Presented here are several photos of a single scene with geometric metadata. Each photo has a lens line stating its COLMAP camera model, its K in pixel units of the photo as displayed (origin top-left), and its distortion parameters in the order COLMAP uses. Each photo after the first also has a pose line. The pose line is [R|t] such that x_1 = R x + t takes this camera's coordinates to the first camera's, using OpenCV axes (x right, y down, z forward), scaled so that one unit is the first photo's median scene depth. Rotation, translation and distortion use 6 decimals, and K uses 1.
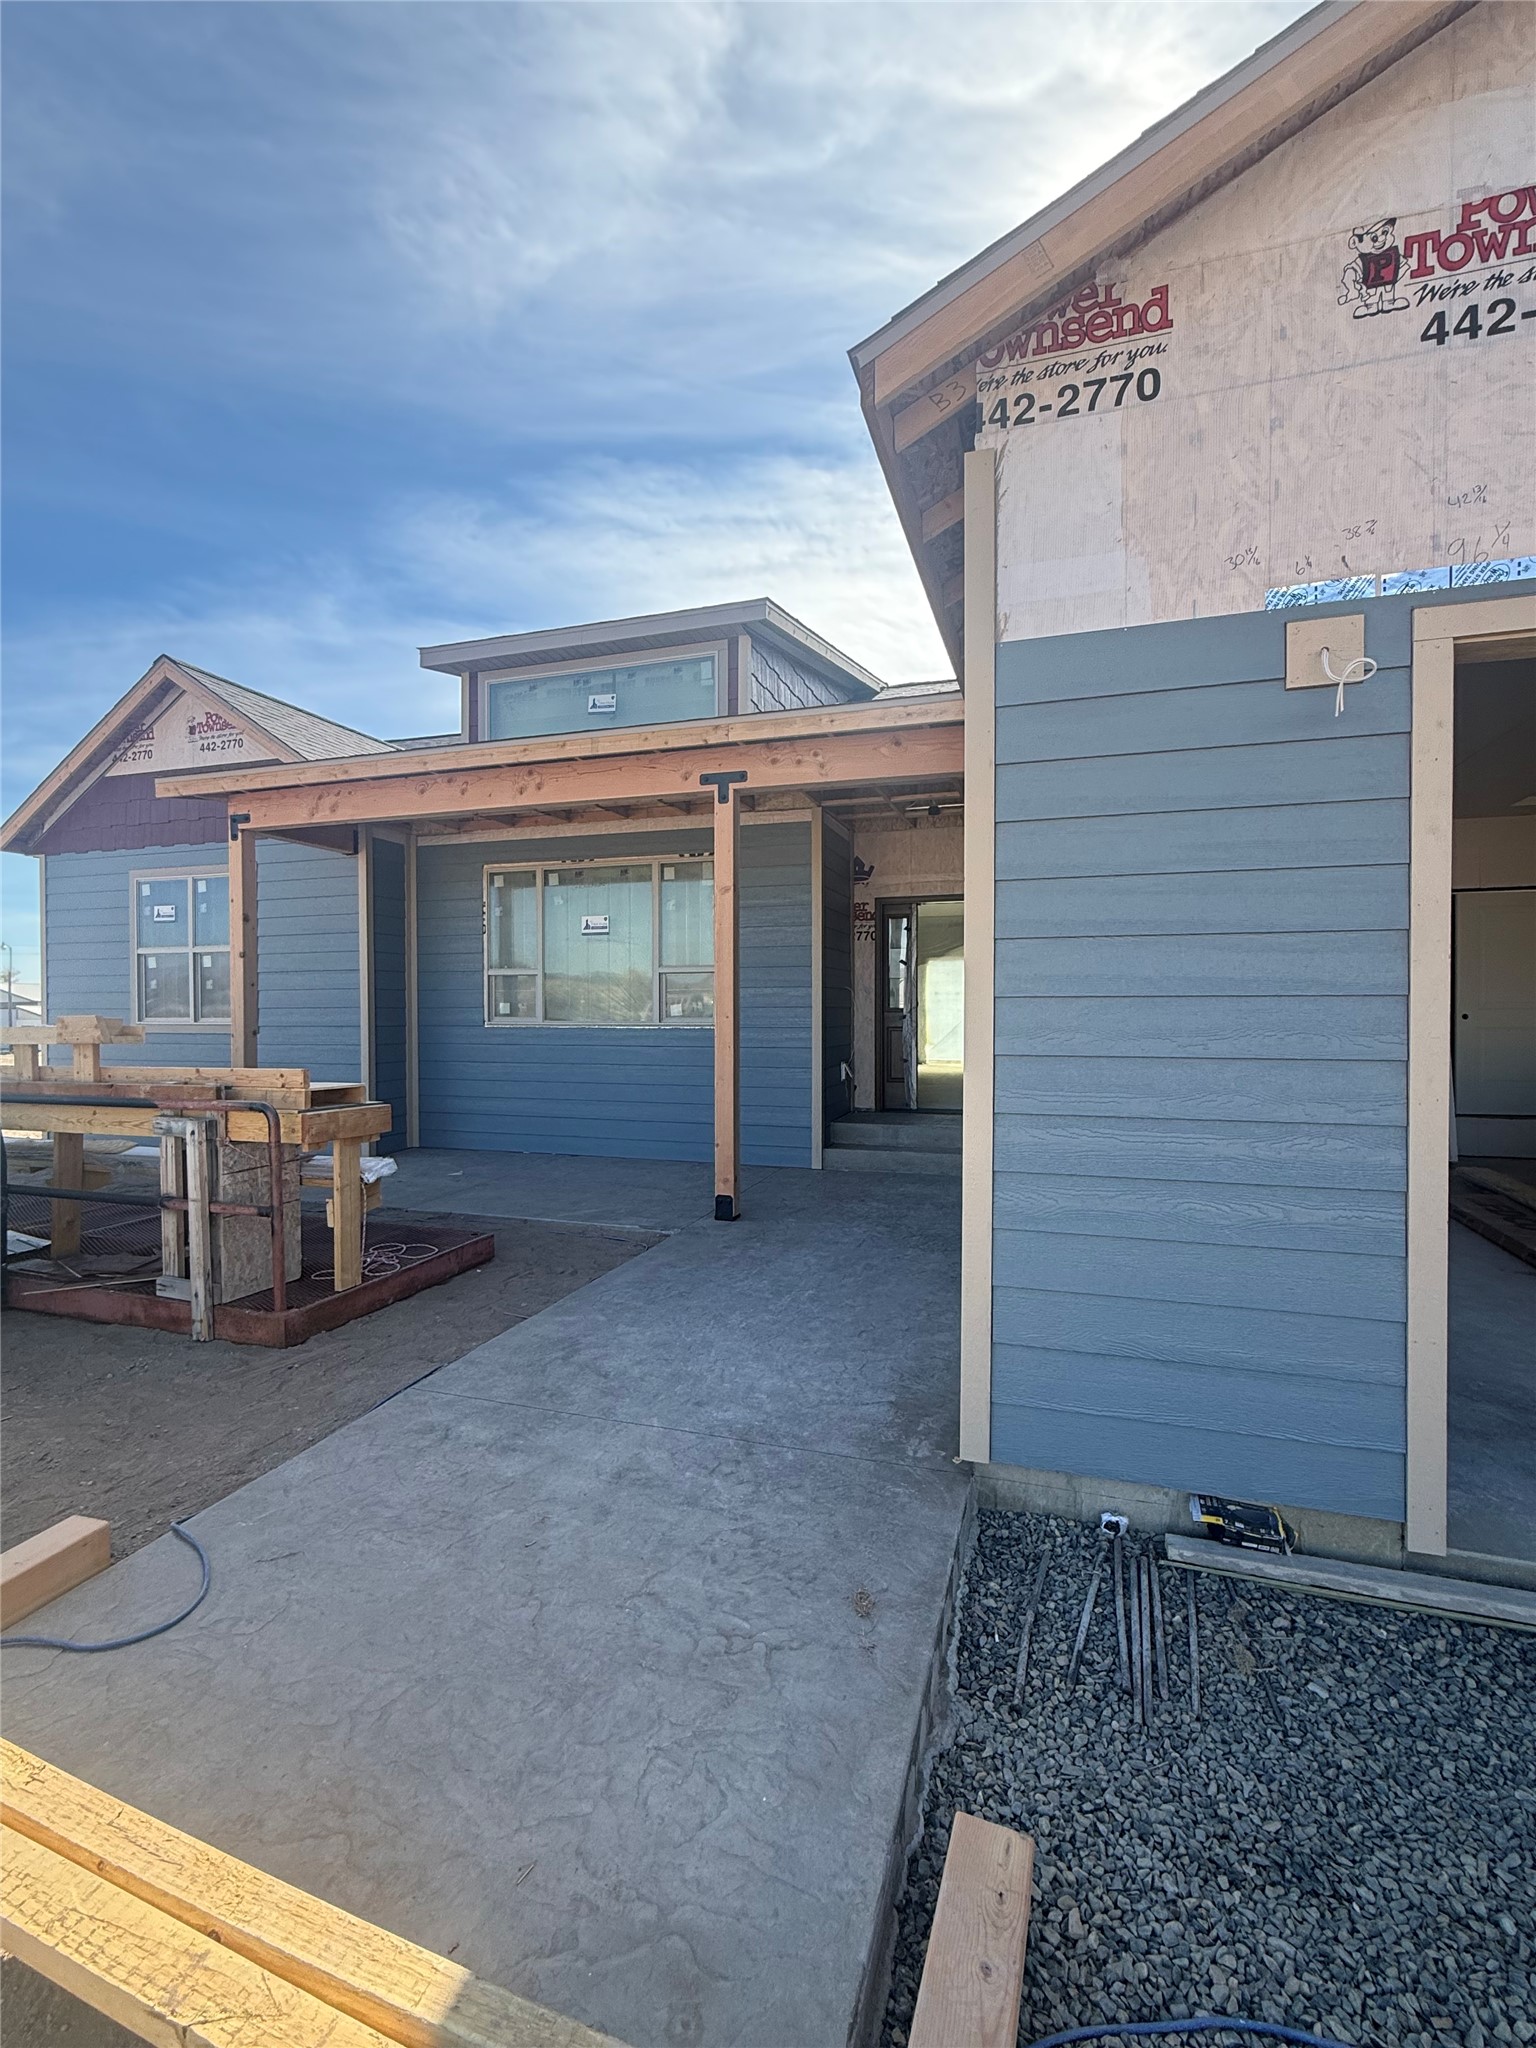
lens RADIAL K [[949.1, 0, 768.0], [0, 949.1, 1024.0], [0, 0, 1]] dist [-0.001031, -0.000098]
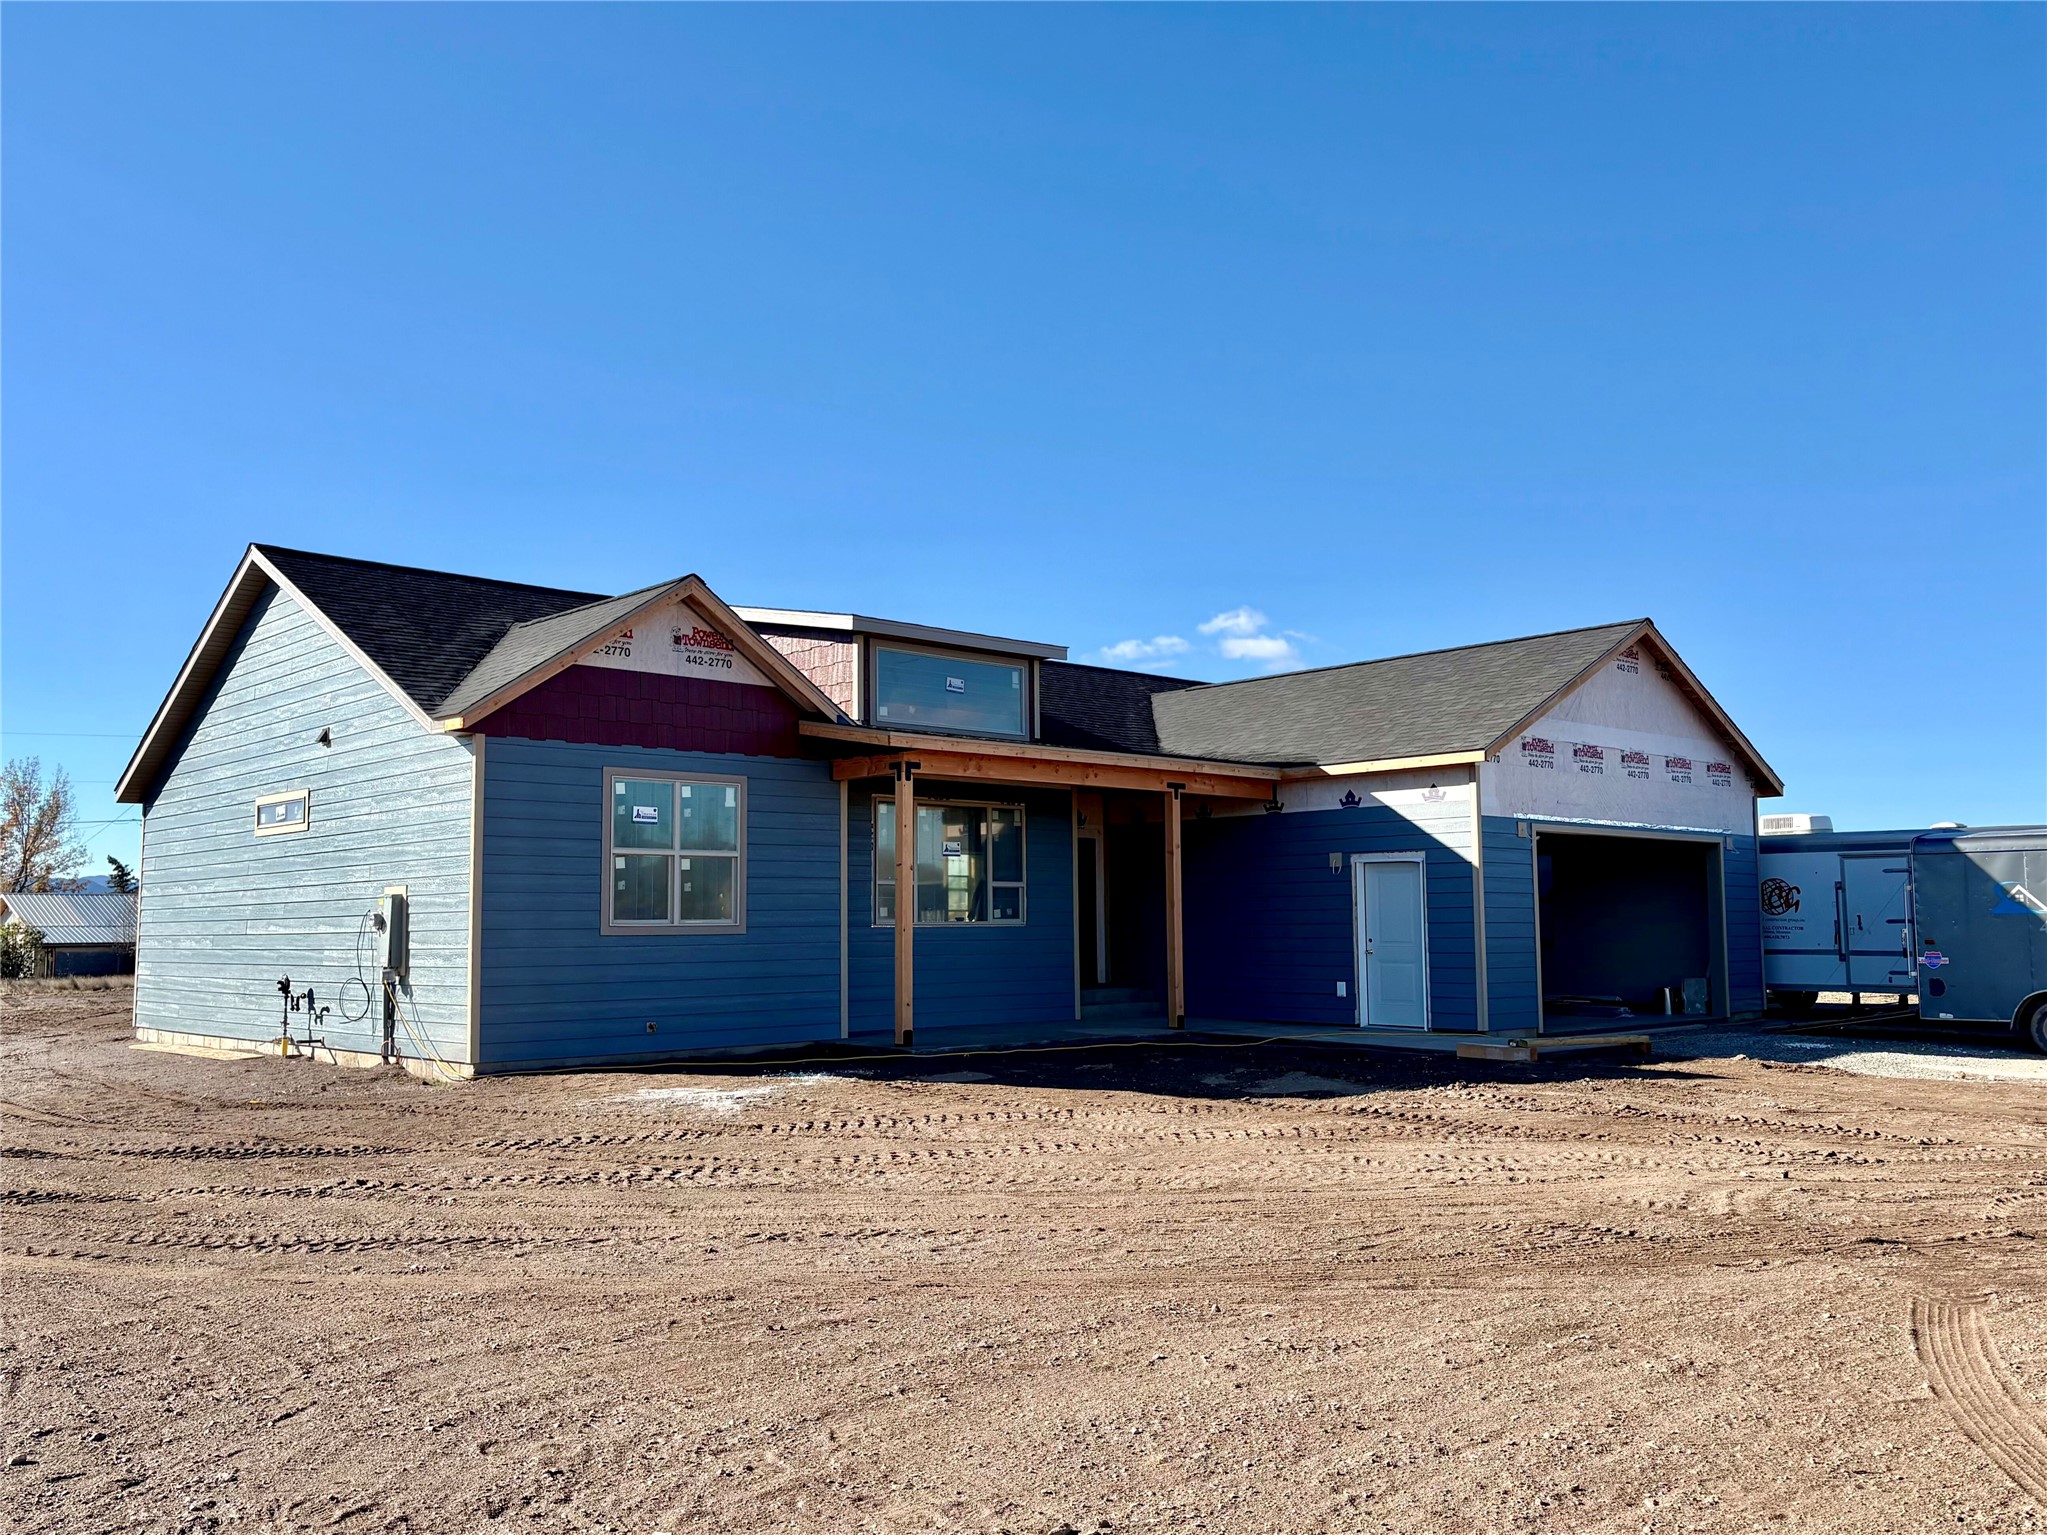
lens RADIAL K [[1689.3, 0, 1023.5], [0, 1689.3, 767.5], [0, 0, 1]] dist [-0.000511, -0.000077]
pose [[0.476984, 0.082252, 0.875055, -2.451450], [0.018891, 0.994422, -0.103769, 0.031938], [-0.878709, 0.066026, 0.472770, -0.232283]]
